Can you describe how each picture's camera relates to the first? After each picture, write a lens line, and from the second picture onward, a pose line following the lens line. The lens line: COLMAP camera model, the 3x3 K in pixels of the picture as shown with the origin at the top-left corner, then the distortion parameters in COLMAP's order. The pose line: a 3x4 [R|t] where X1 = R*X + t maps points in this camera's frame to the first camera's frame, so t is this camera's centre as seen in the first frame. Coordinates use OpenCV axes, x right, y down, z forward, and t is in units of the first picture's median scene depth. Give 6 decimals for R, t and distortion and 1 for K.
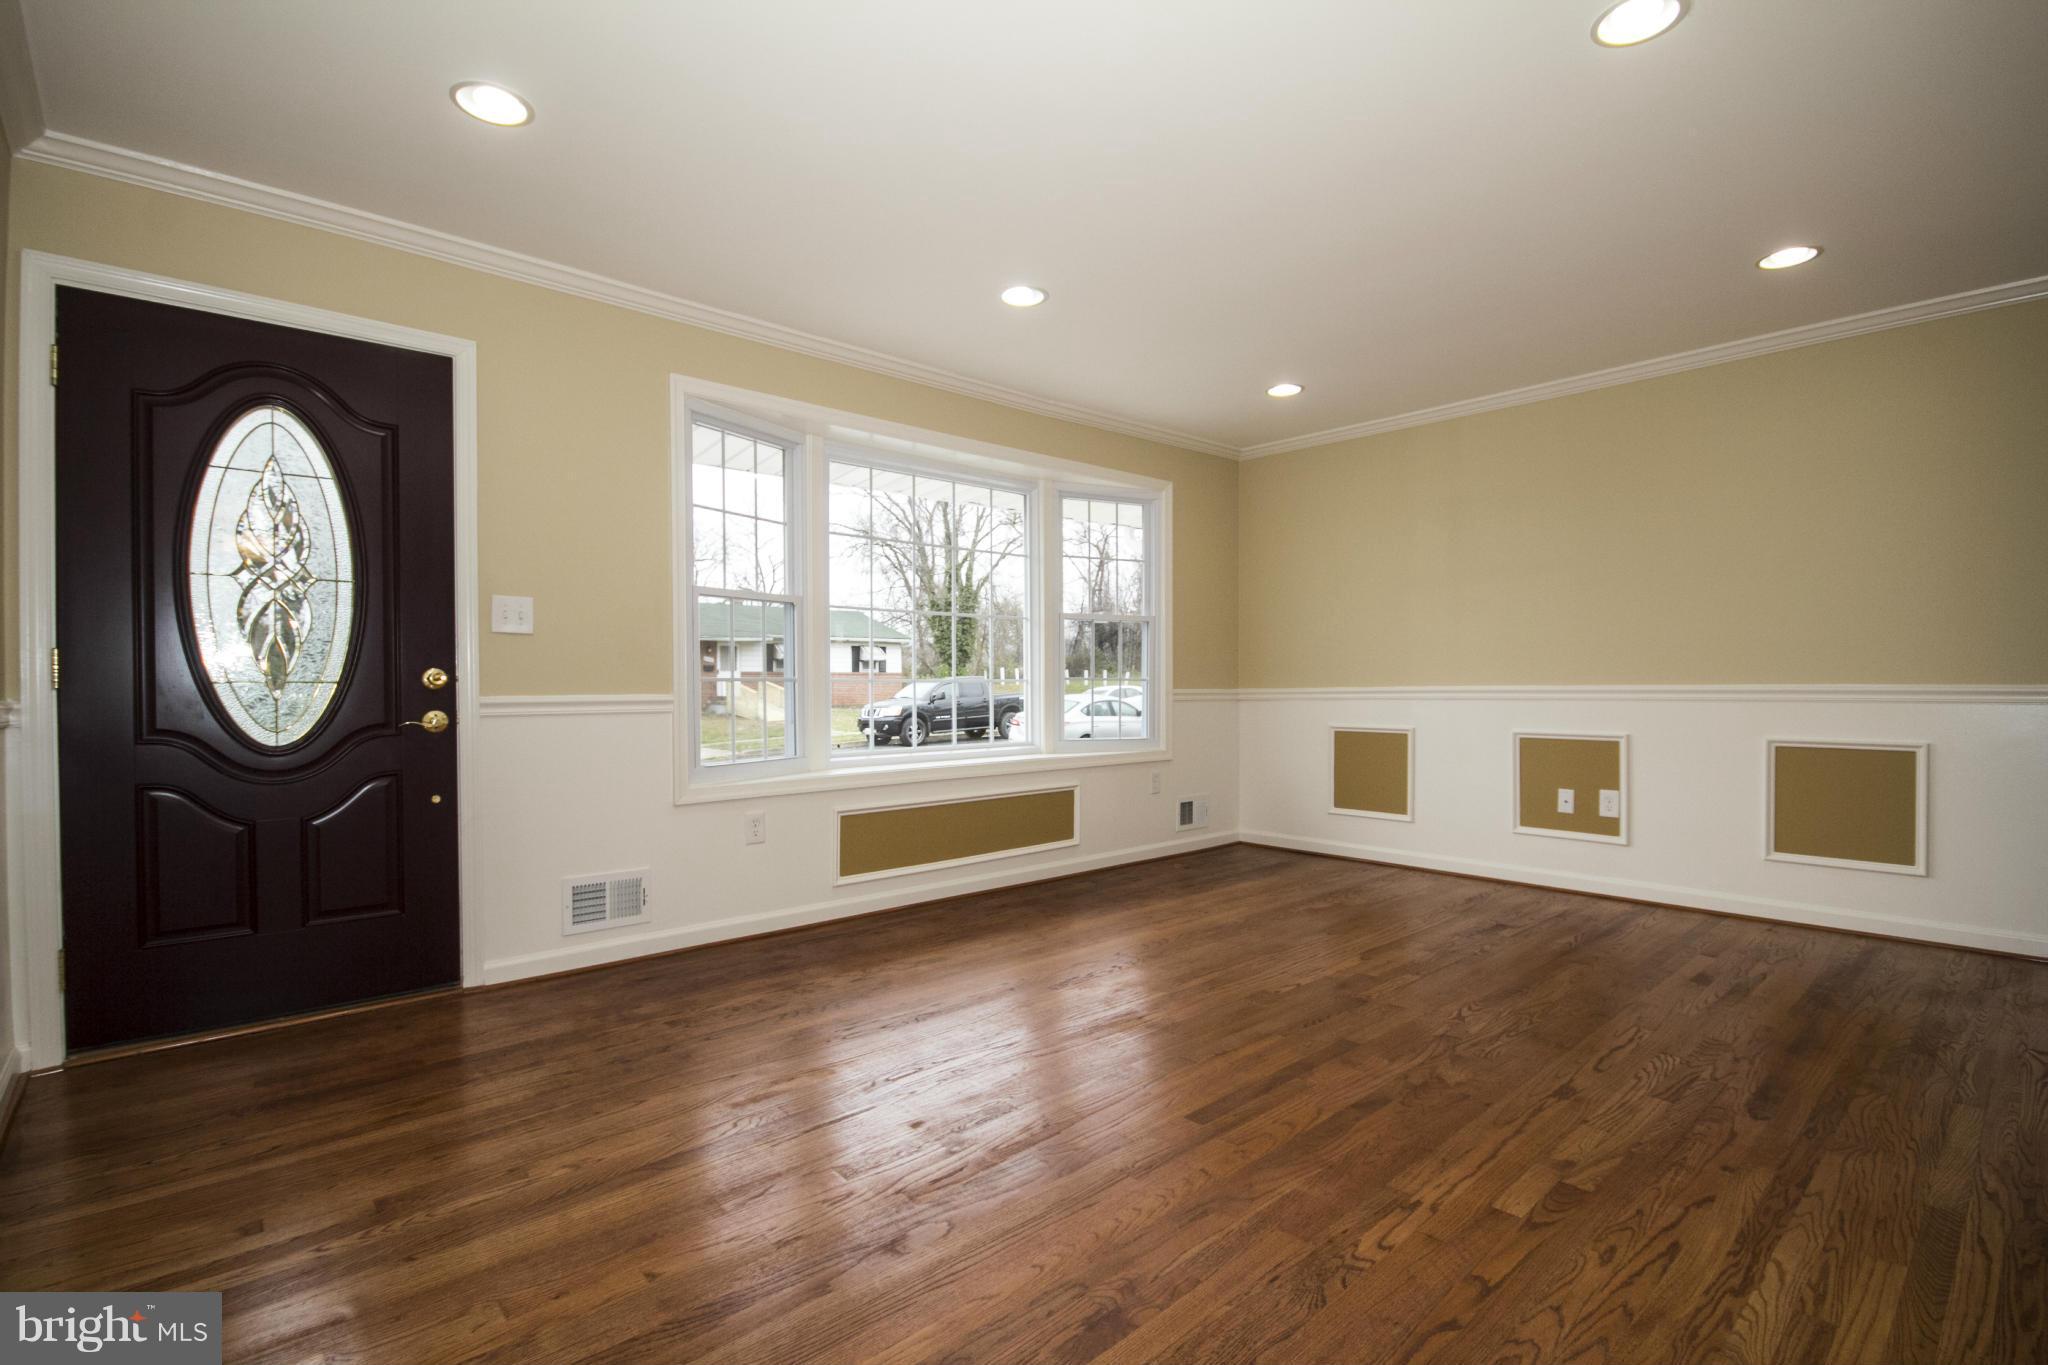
lens RADIAL K [[988.9, 0, 1023.4], [0, 988.9, 679.6], [0, 0, 1]] dist [-0.001398, -0.004790]
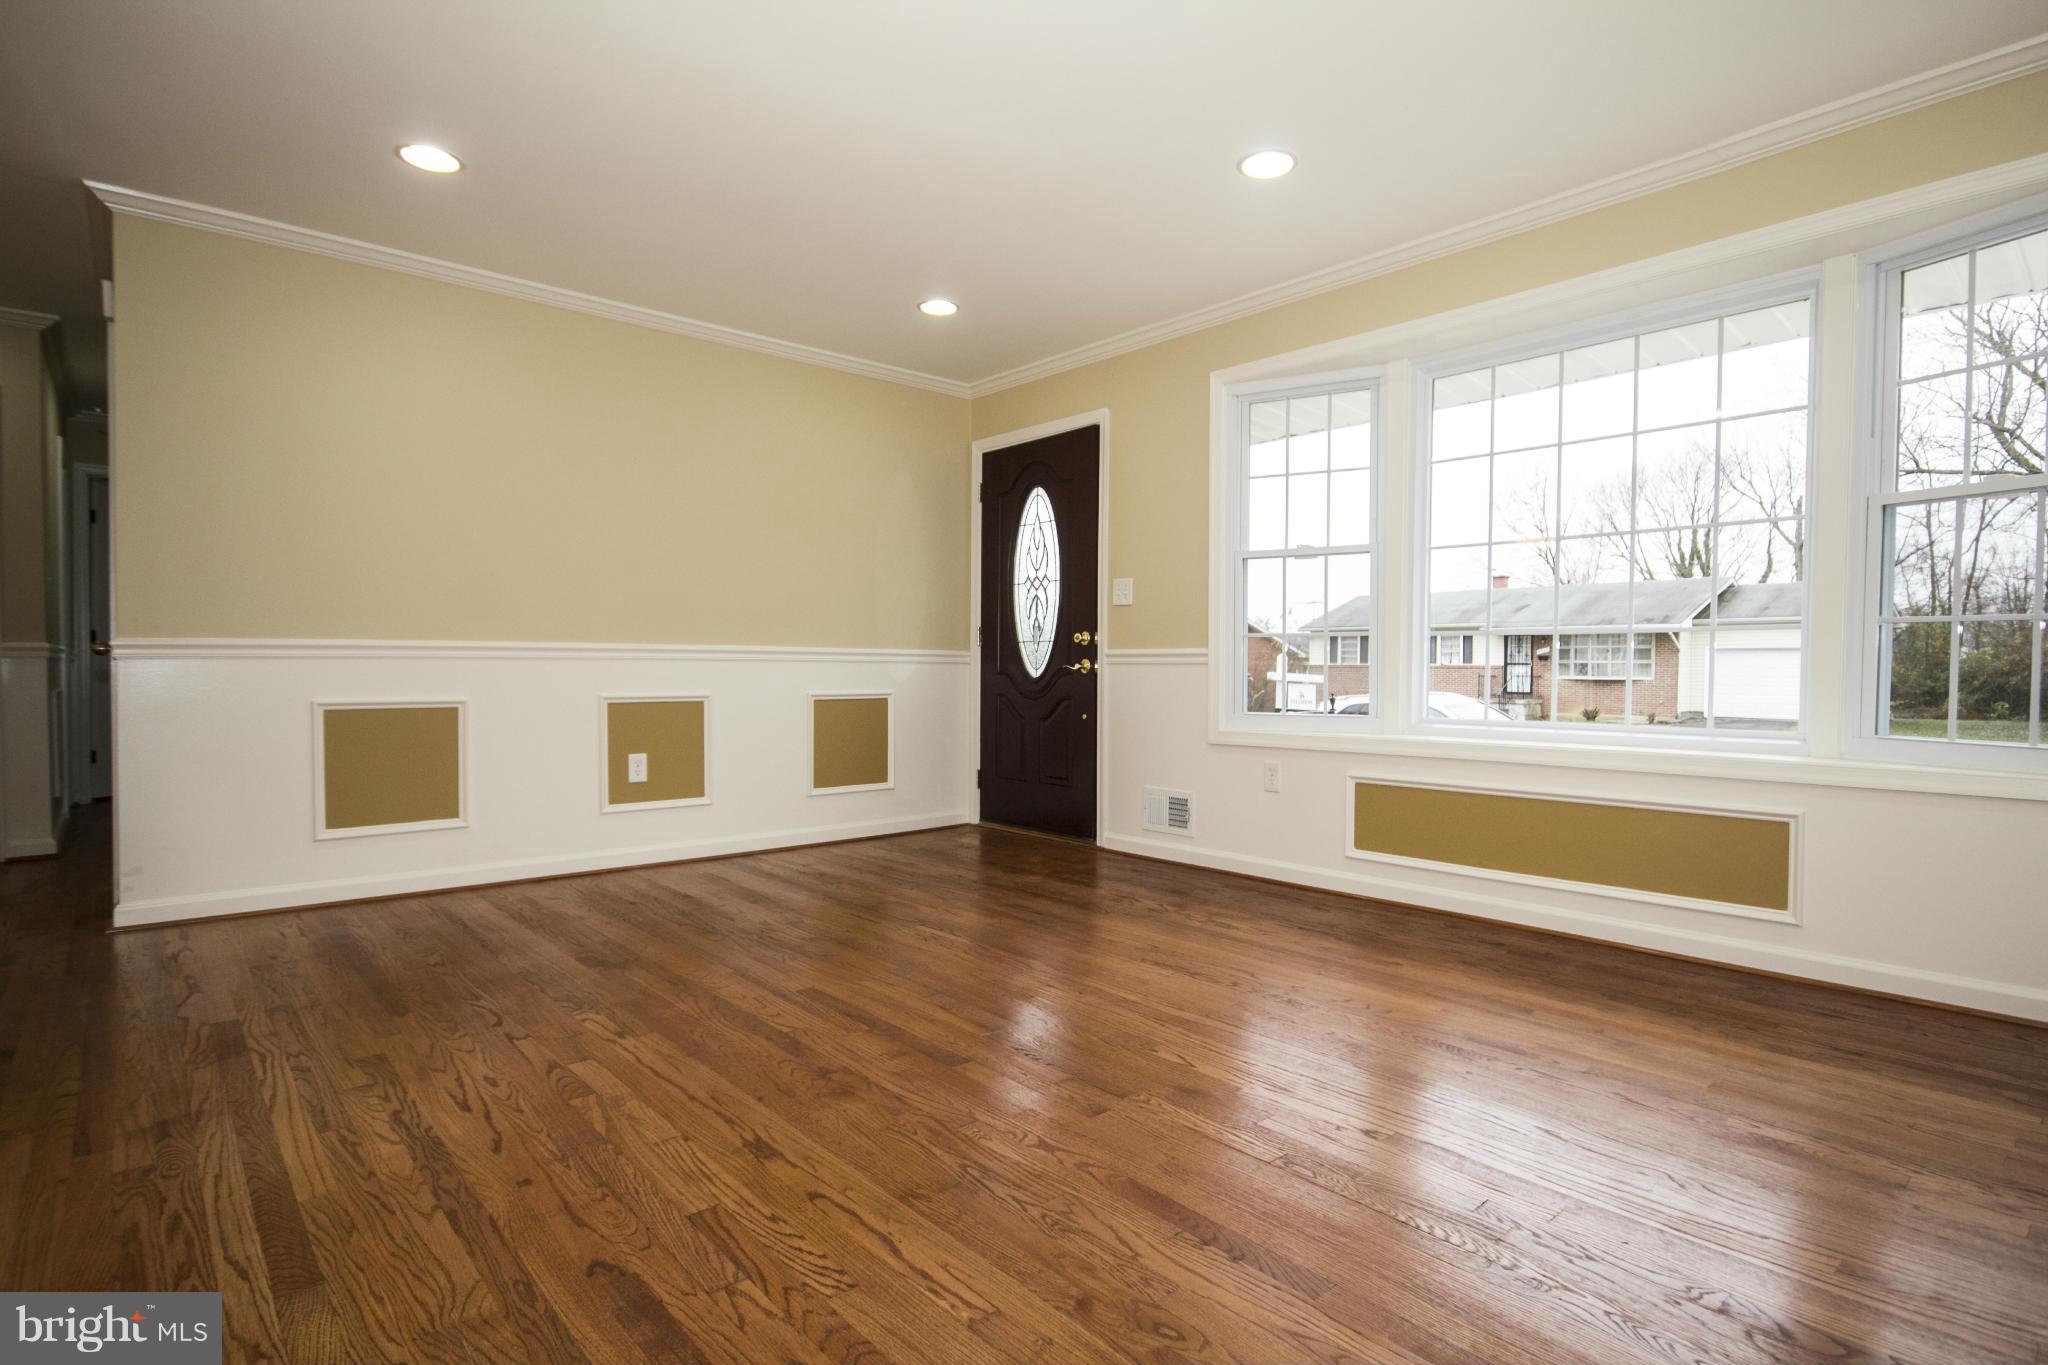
lens RADIAL K [[1034.7, 0, 984.3], [0, 1034.7, 671.7], [0, 0, 1]] dist [-0.010436, 0.006651]
pose [[-0.058064, 0.004857, -0.998301, 1.422639], [-0.010326, 0.999932, 0.005466, 0.062069], [0.998259, 0.010626, -0.058010, 1.315185]]
